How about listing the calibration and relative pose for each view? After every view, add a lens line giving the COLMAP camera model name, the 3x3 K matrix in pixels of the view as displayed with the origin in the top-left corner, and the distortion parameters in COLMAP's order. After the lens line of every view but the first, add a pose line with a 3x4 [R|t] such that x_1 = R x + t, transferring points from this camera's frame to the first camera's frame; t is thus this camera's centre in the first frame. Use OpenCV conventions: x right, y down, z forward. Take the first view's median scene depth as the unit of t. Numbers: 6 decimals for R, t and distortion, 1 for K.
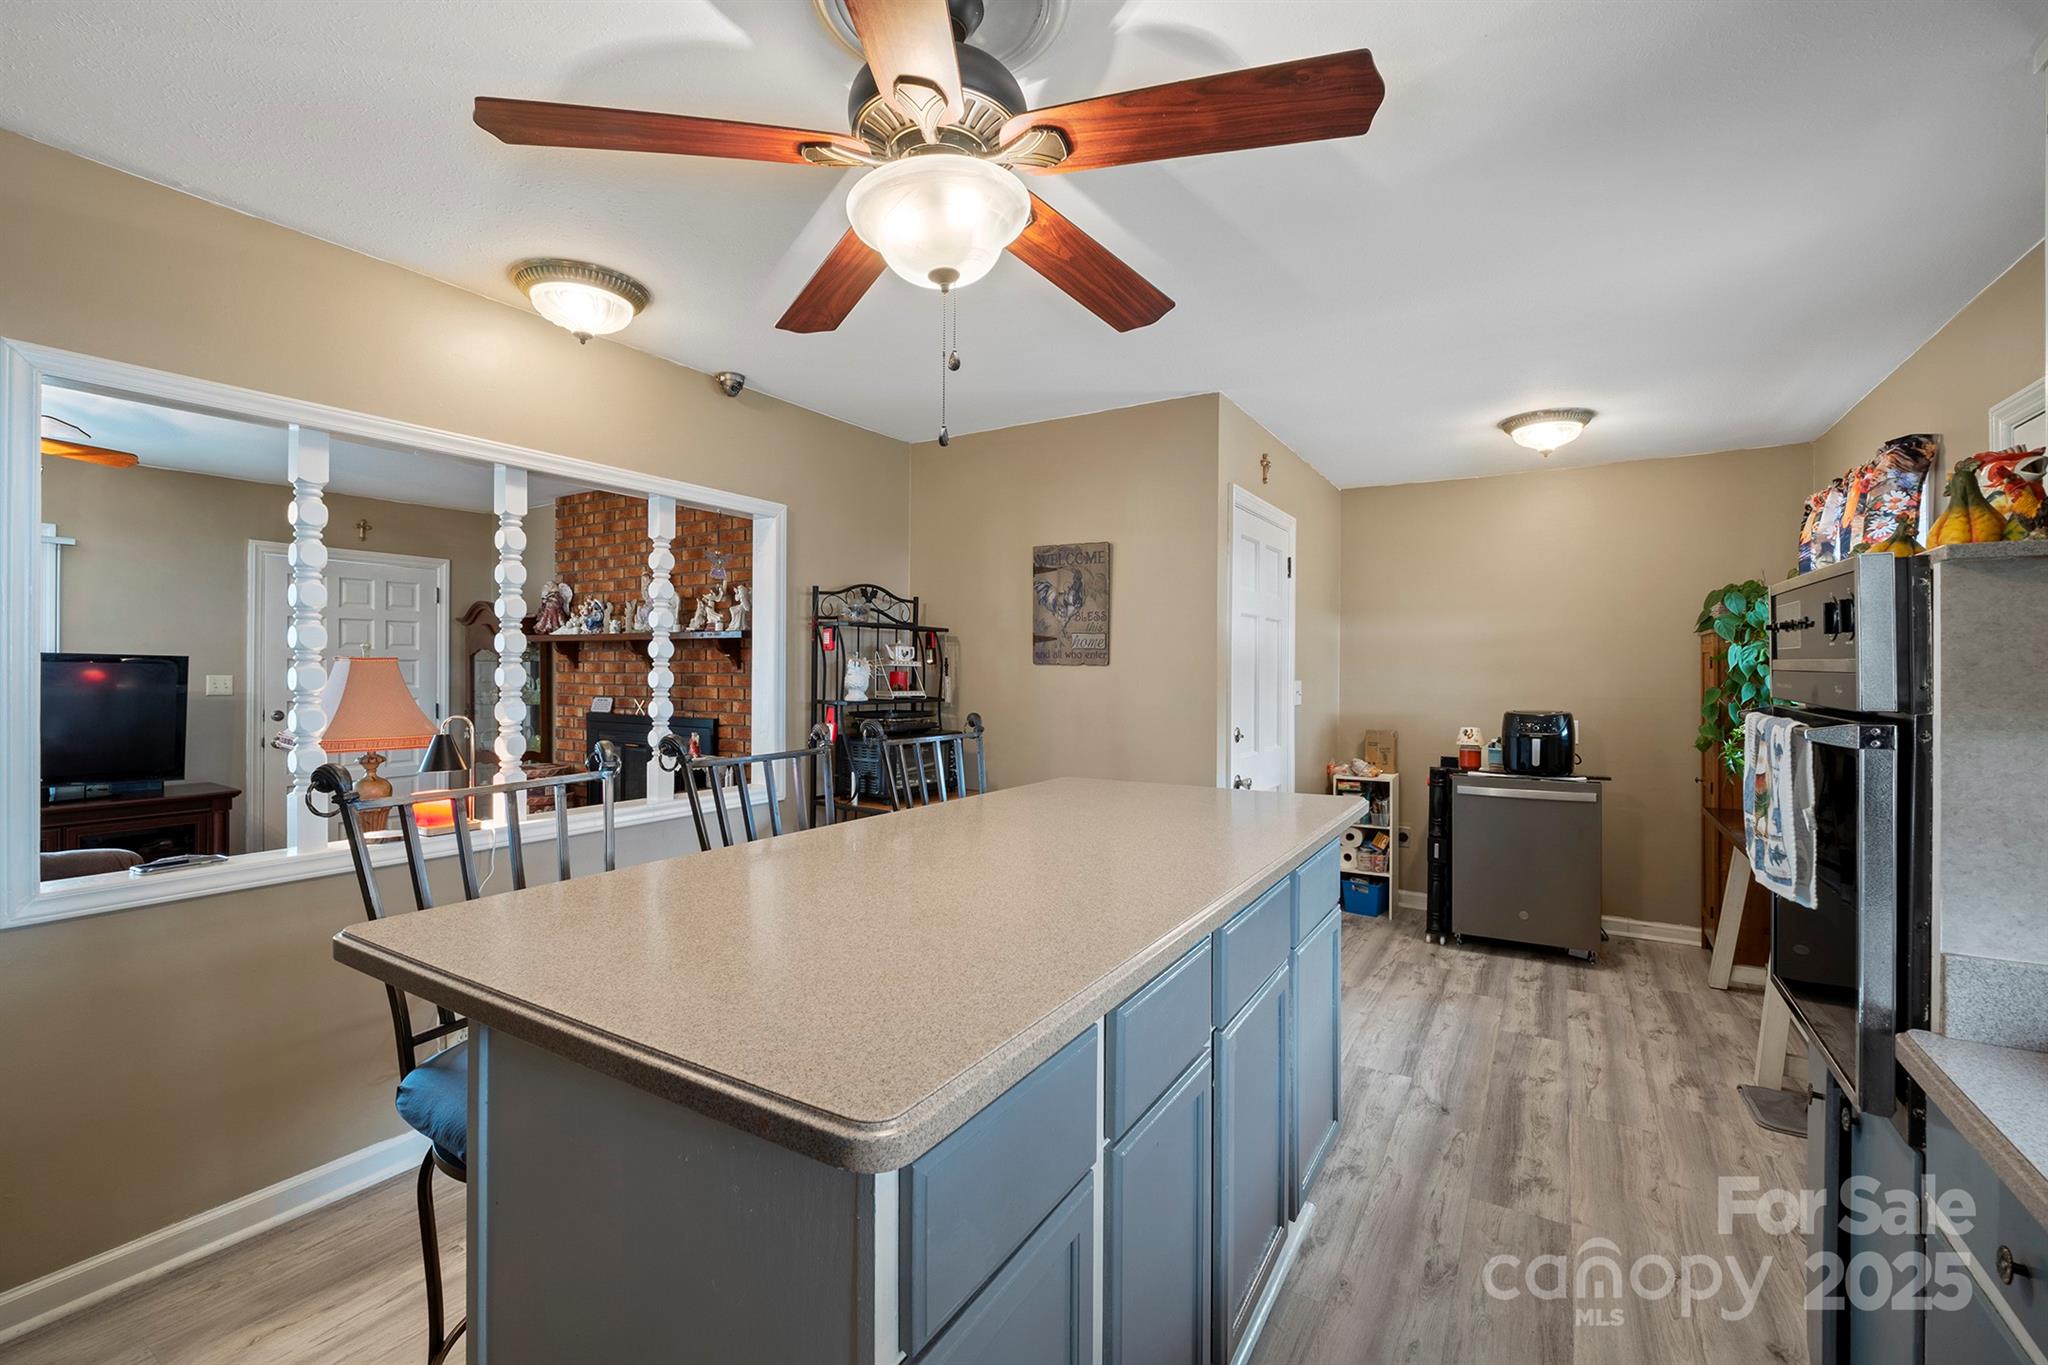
lens RADIAL K [[866.7, 0, 1018.3], [0, 866.7, 670.5], [0, 0, 1]] dist [-0.002065, -0.000344]
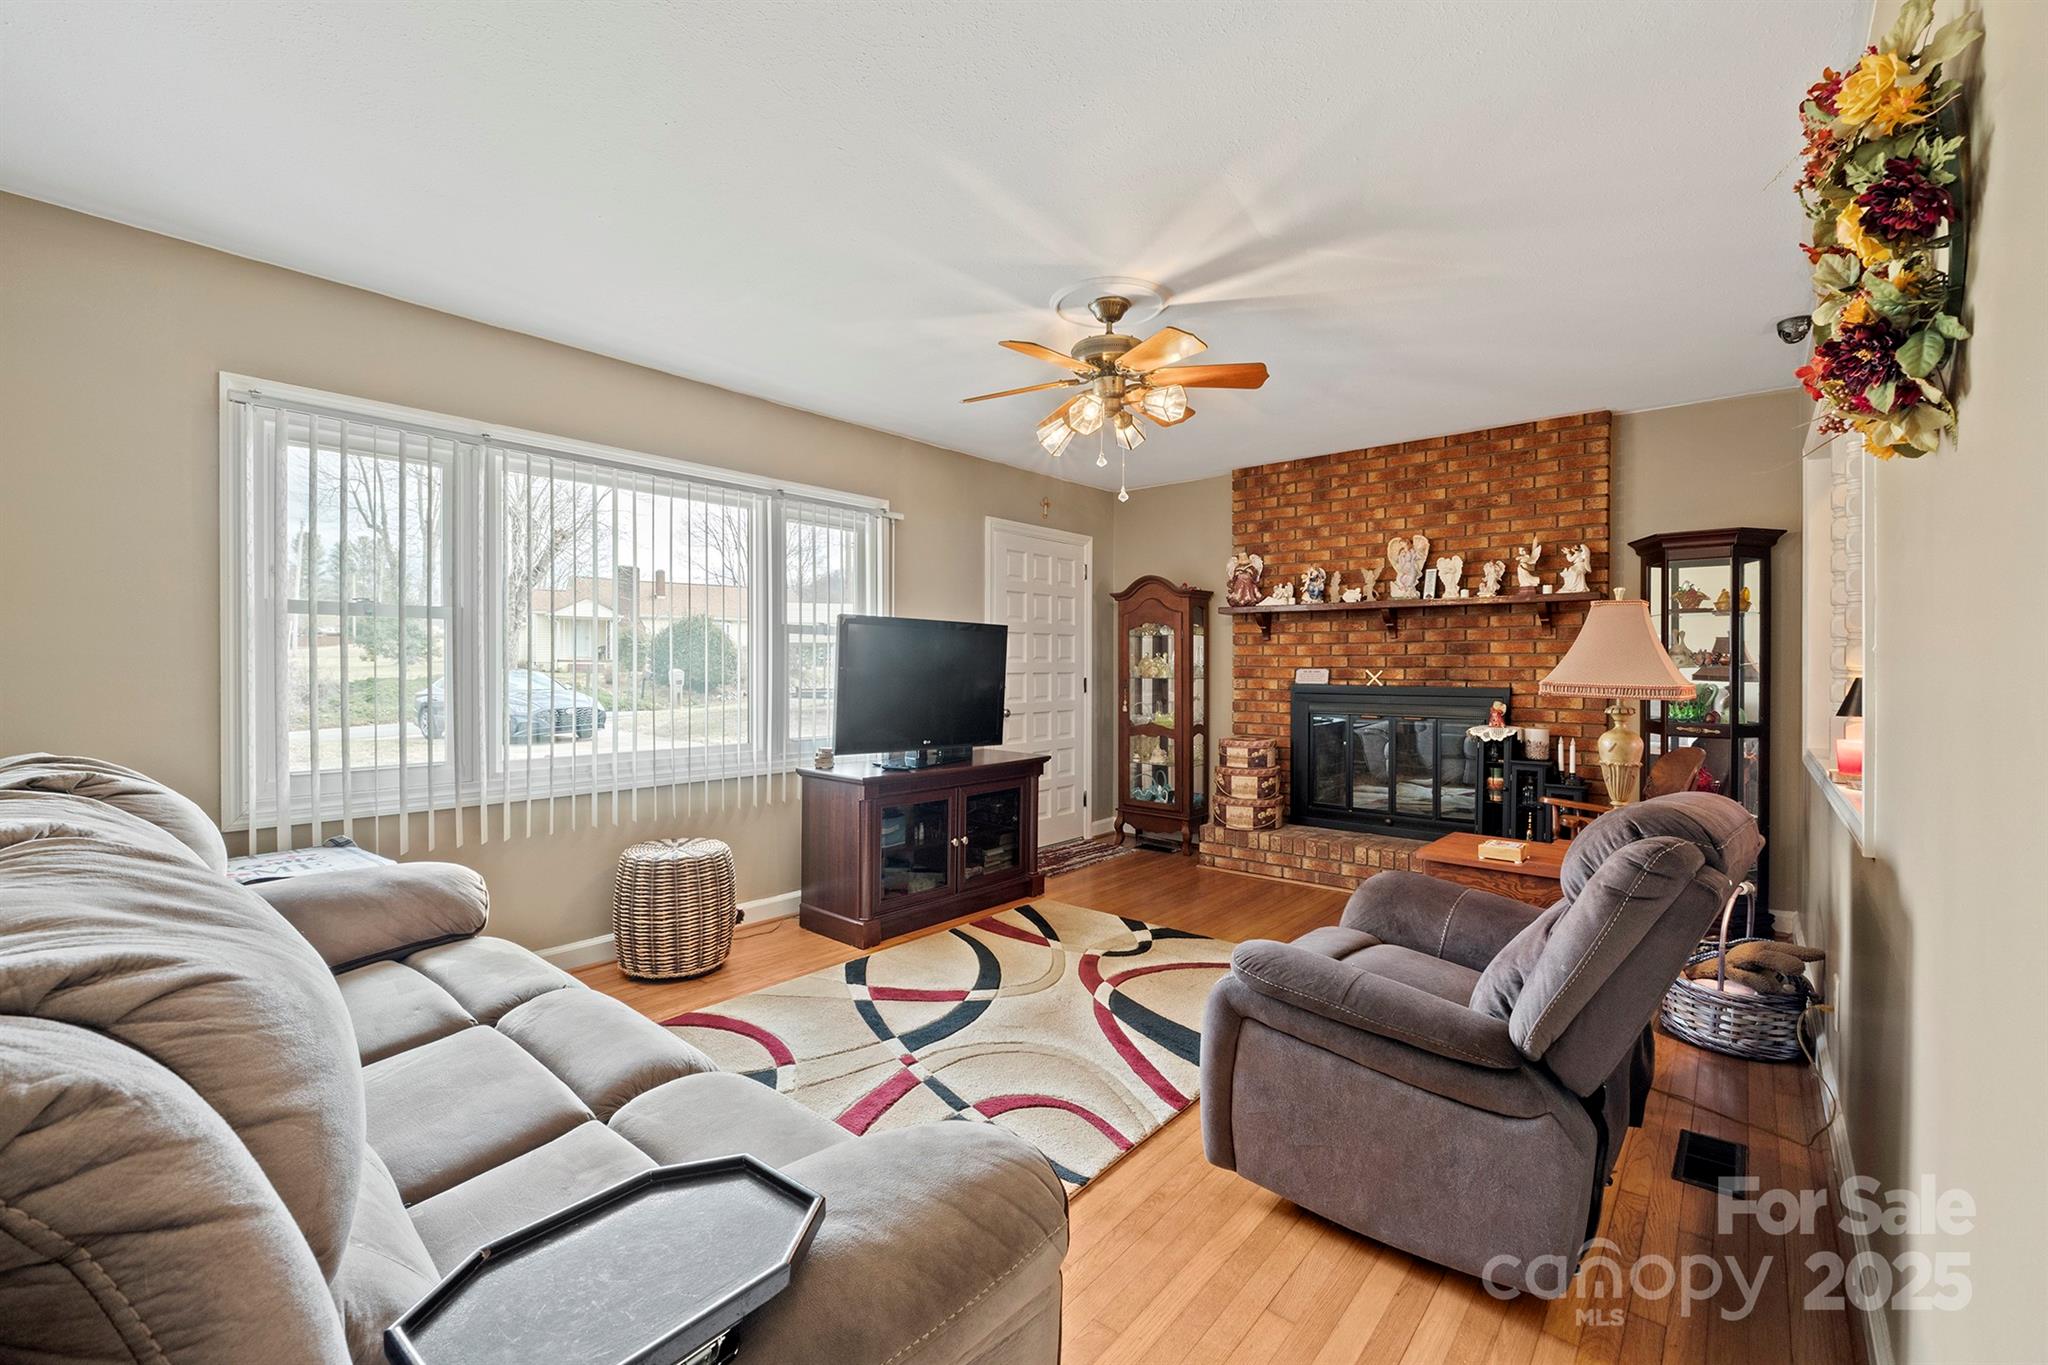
lens RADIAL K [[866.7, 0, 1018.3], [0, 866.7, 670.5], [0, 0, 1]] dist [-0.002065, -0.000344]
pose [[0.989446, -0.003199, -0.144865, -0.670649], [0.003782, 0.999986, 0.003750, 0.027940], [0.144851, -0.004258, 0.989444, -0.021879]]
